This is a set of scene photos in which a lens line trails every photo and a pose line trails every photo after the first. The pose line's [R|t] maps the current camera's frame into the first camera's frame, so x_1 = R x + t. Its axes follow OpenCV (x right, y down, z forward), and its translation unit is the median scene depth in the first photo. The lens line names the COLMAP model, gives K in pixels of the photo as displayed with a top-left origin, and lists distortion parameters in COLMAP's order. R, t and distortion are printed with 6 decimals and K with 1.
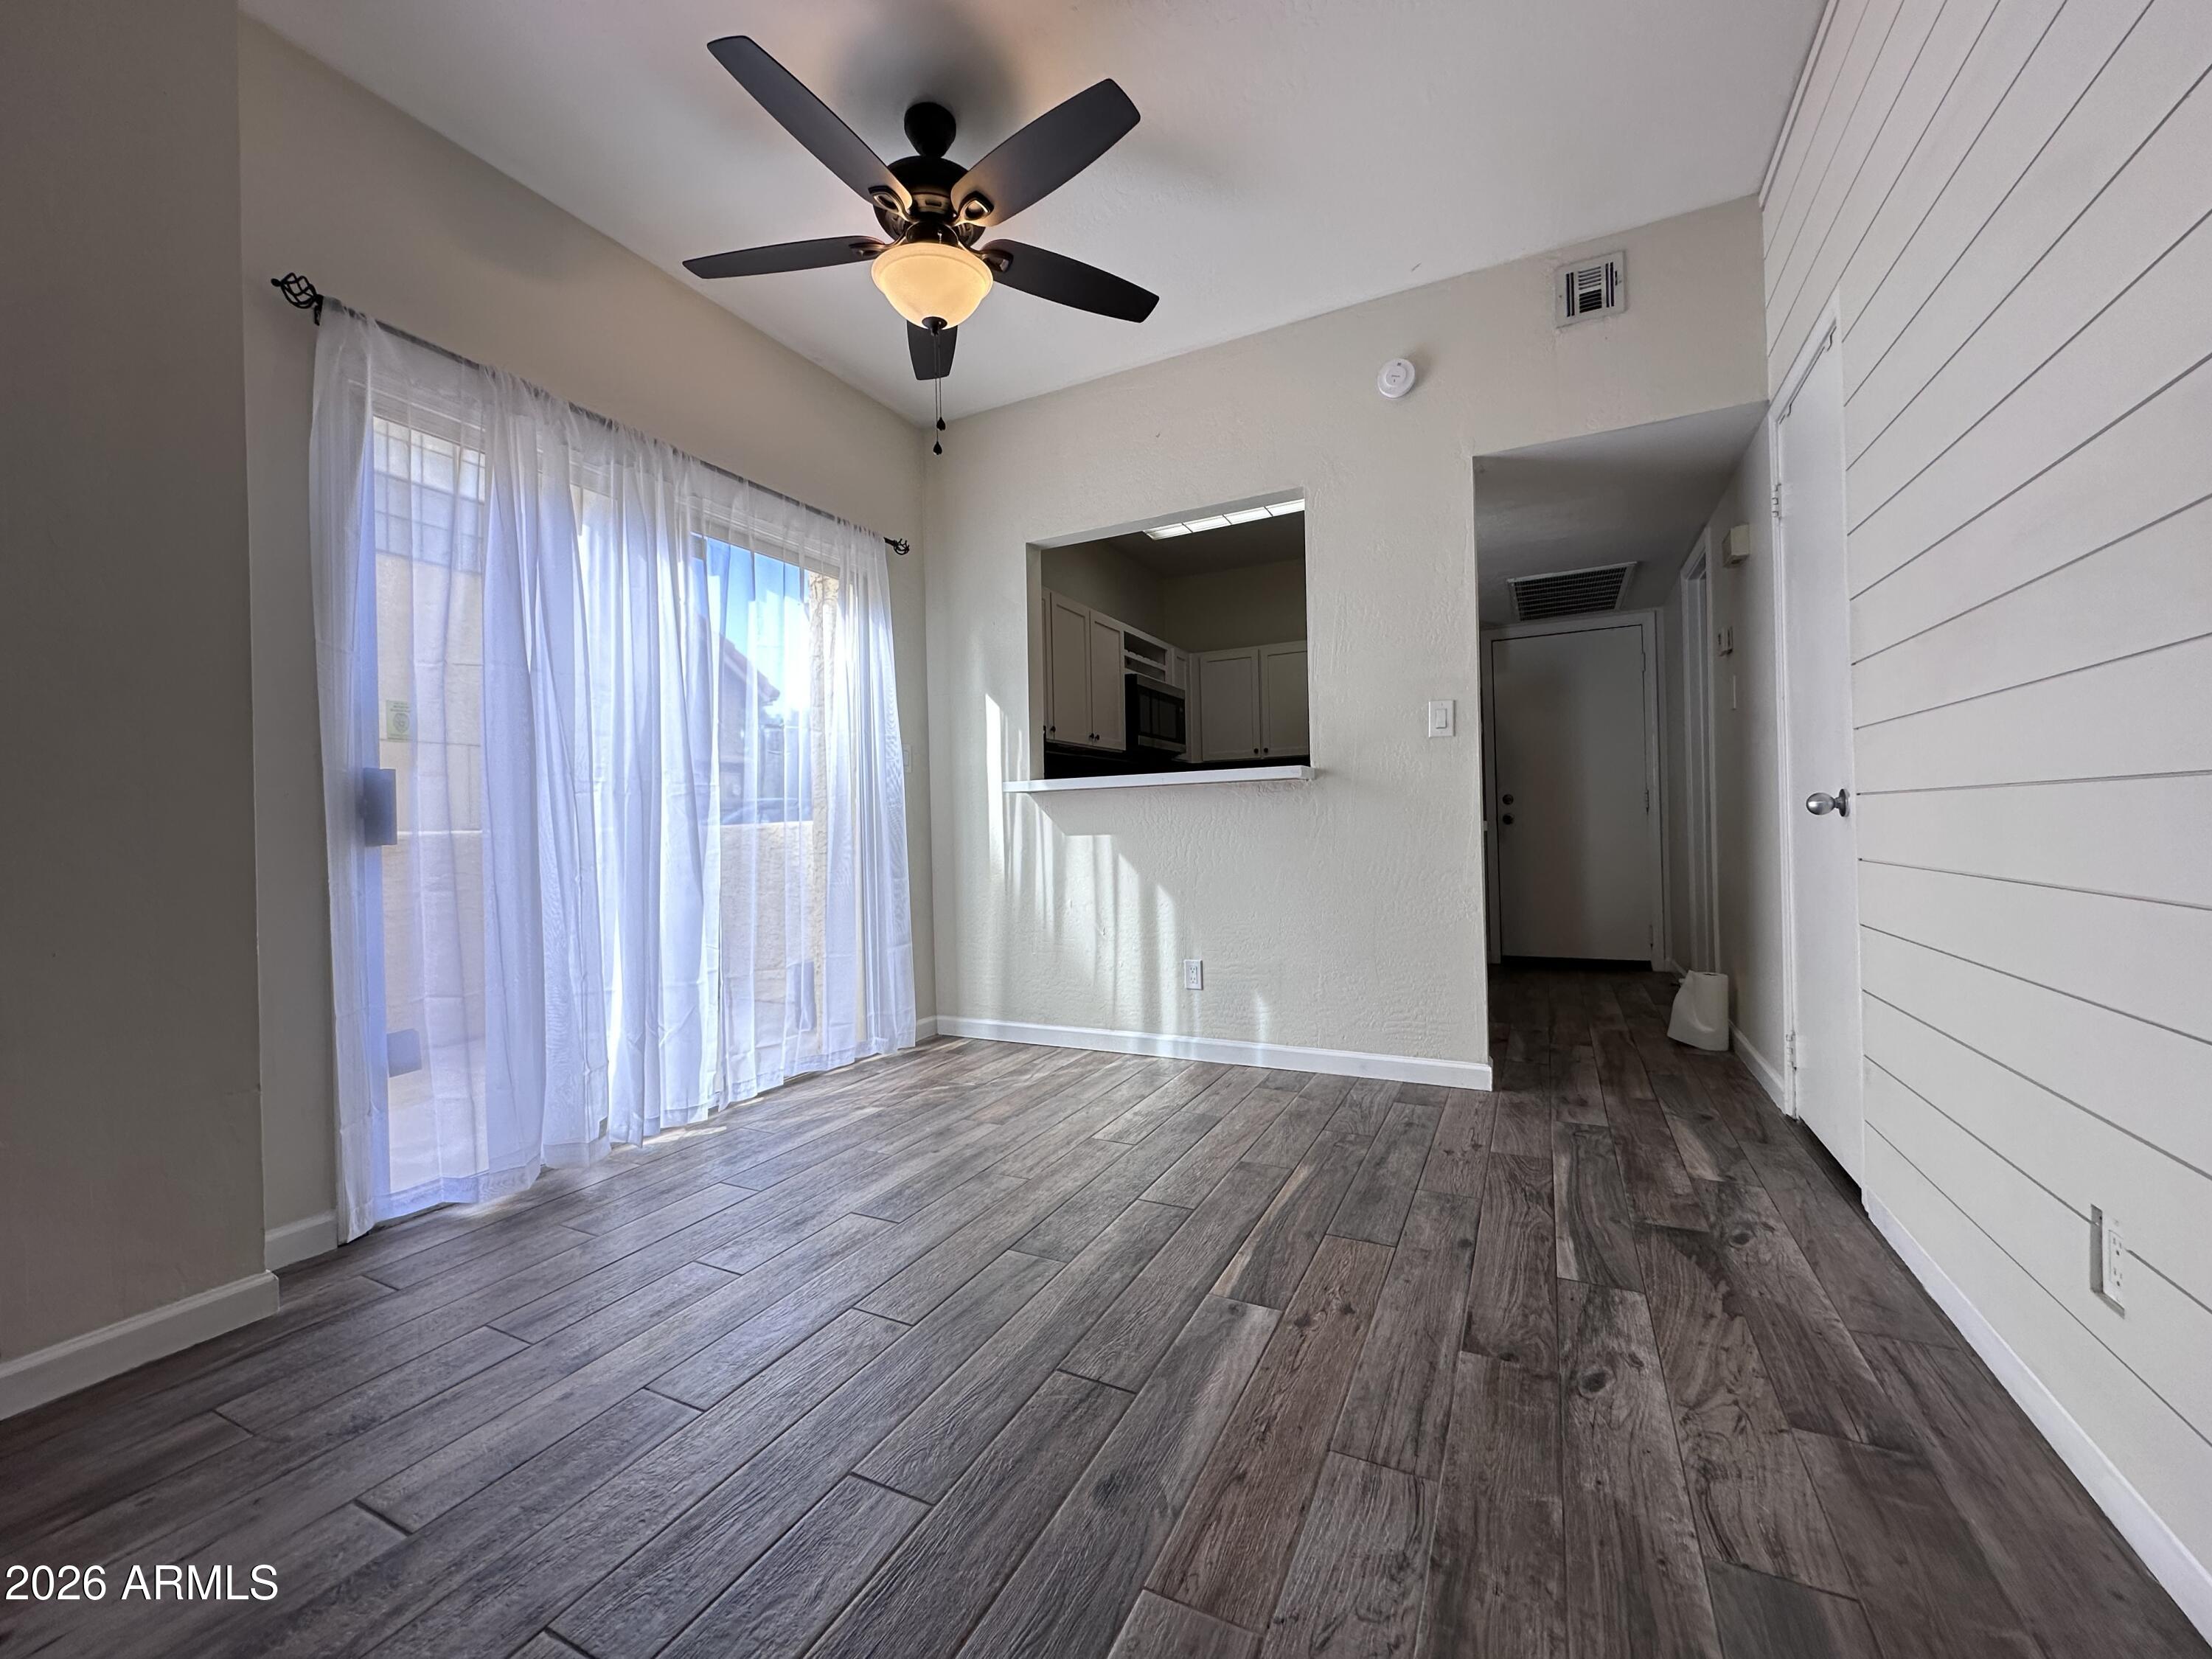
lens RADIAL K [[876.6, 0, 1104.5], [0, 876.6, 824.9], [0, 0, 1]] dist [0.000134, 0.000135]
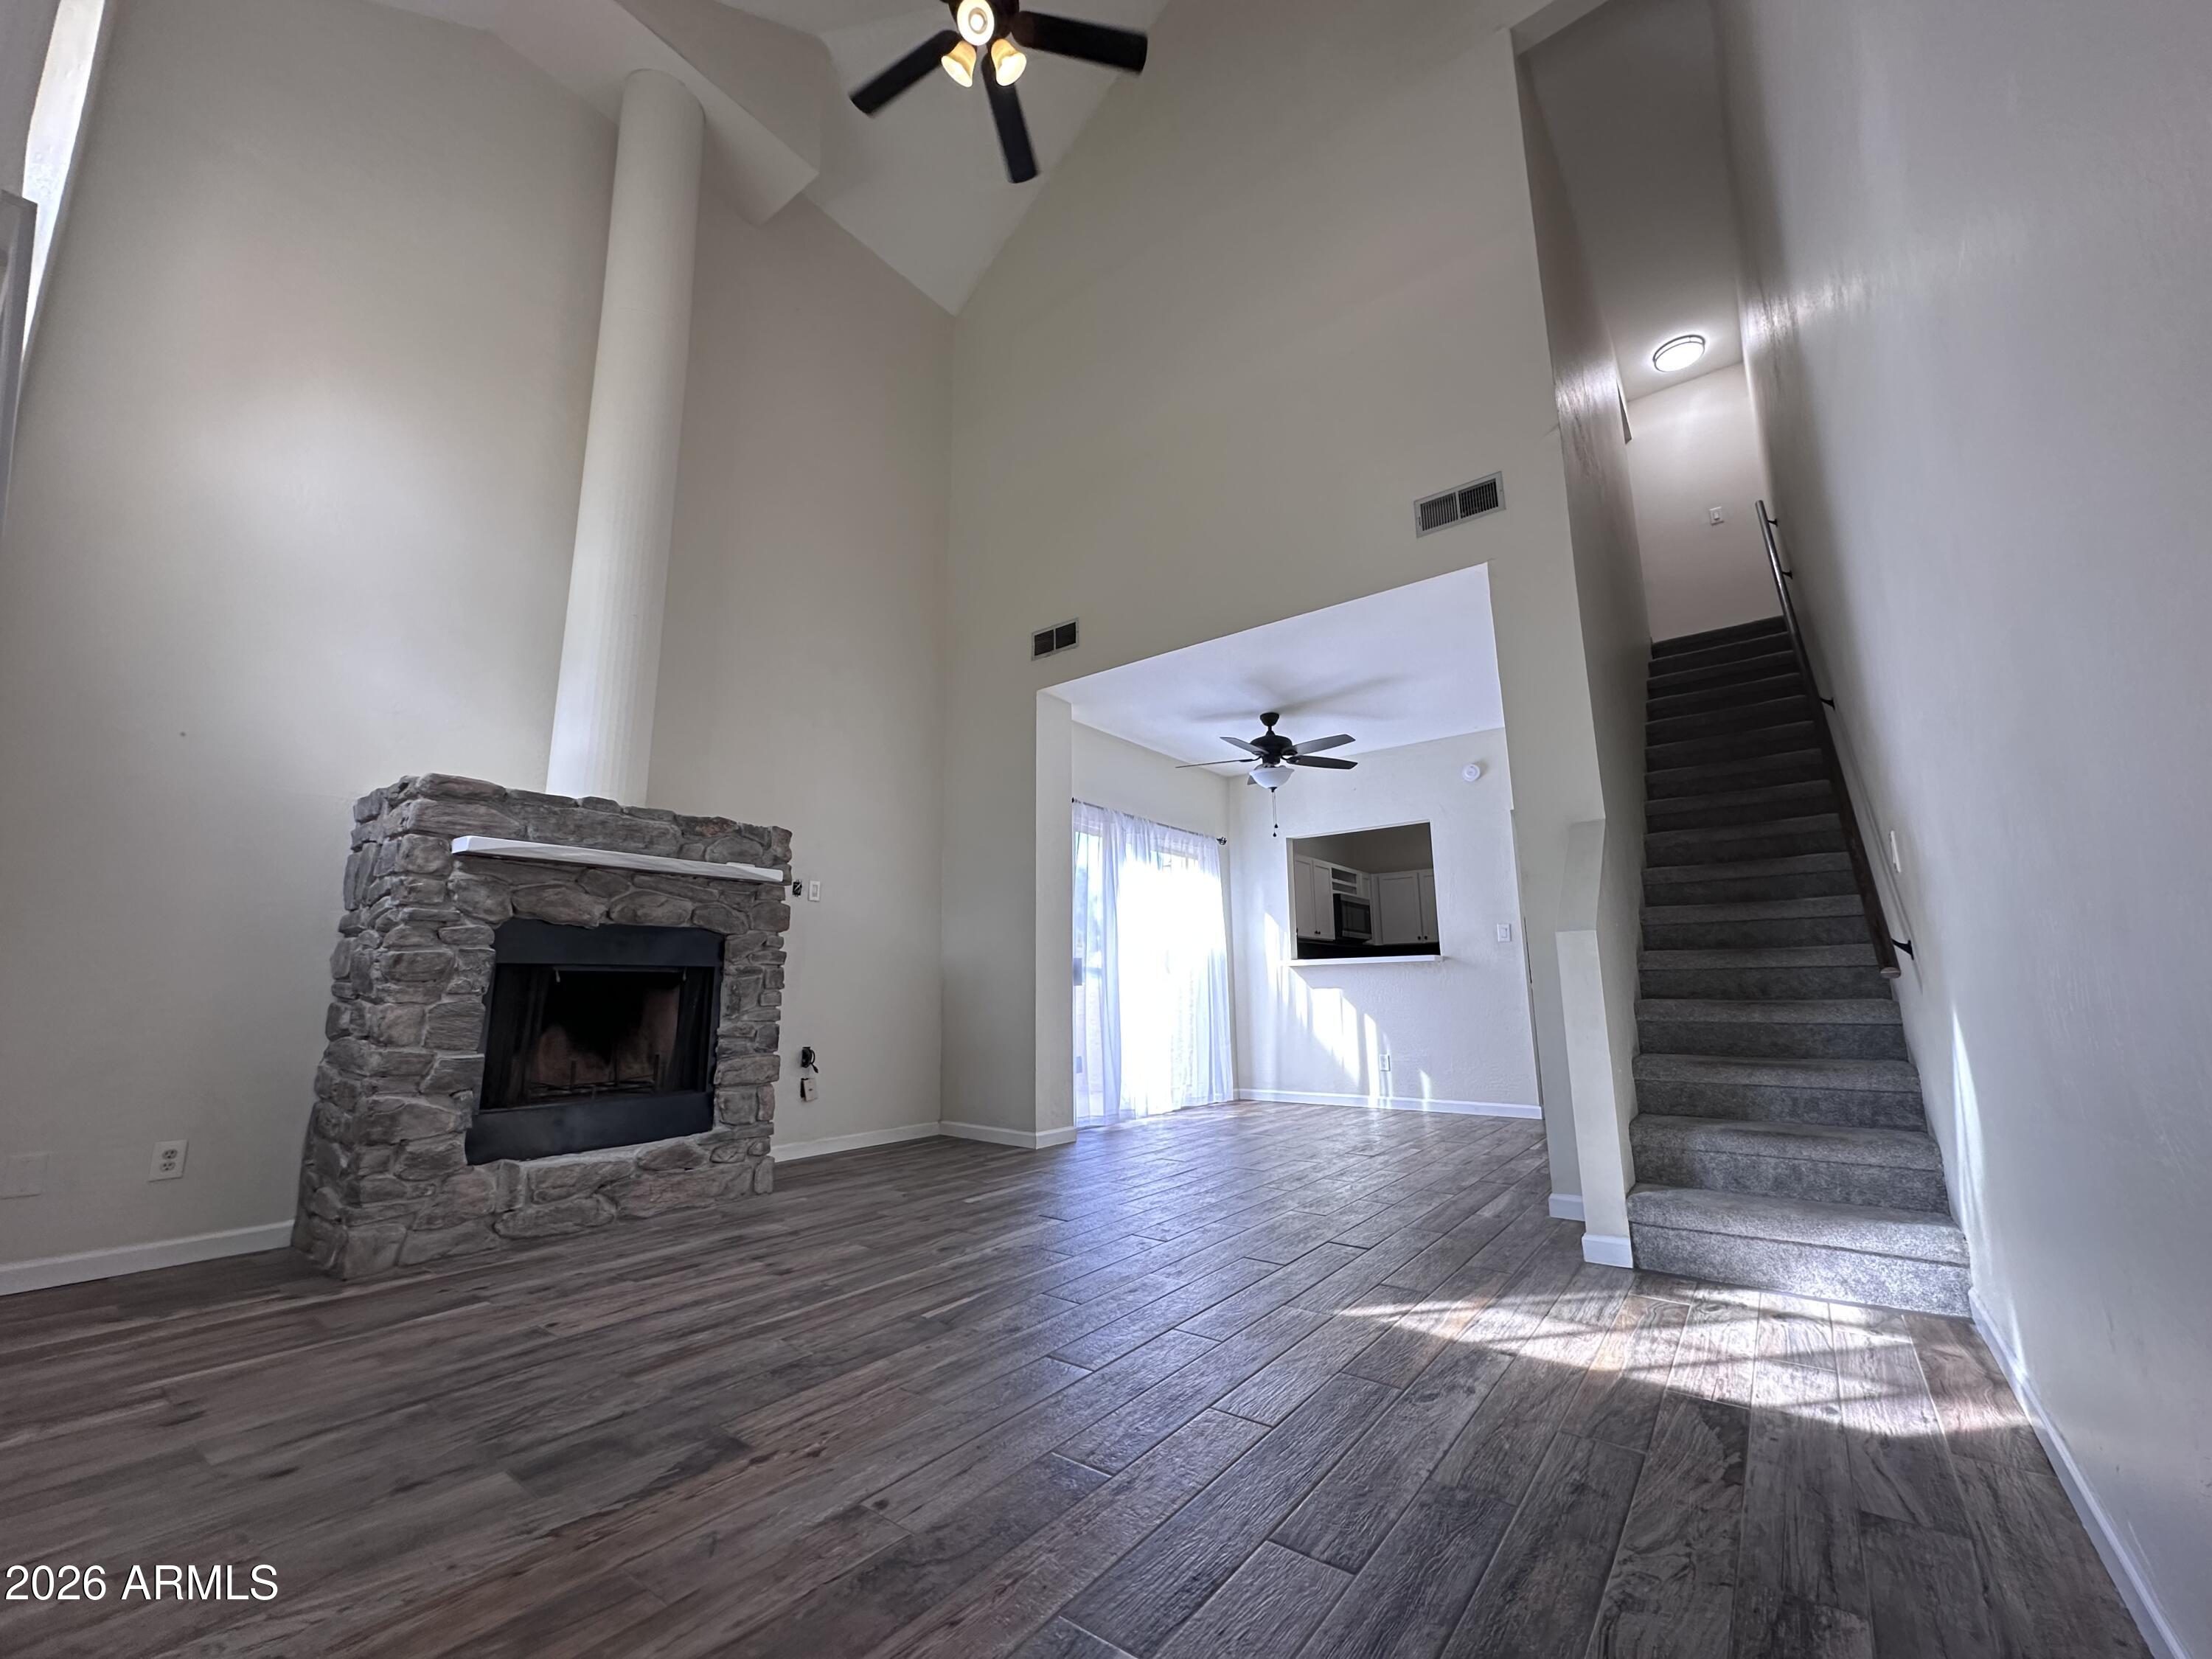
lens RADIAL K [[876.6, 0, 1104.5], [0, 876.6, 824.9], [0, 0, 1]] dist [0.000134, 0.000135]
pose [[0.982166, -0.023033, -0.186600, -0.121033], [-0.012452, 0.982320, -0.186797, 0.023336], [0.187603, 0.185789, 0.964514, -0.964407]]
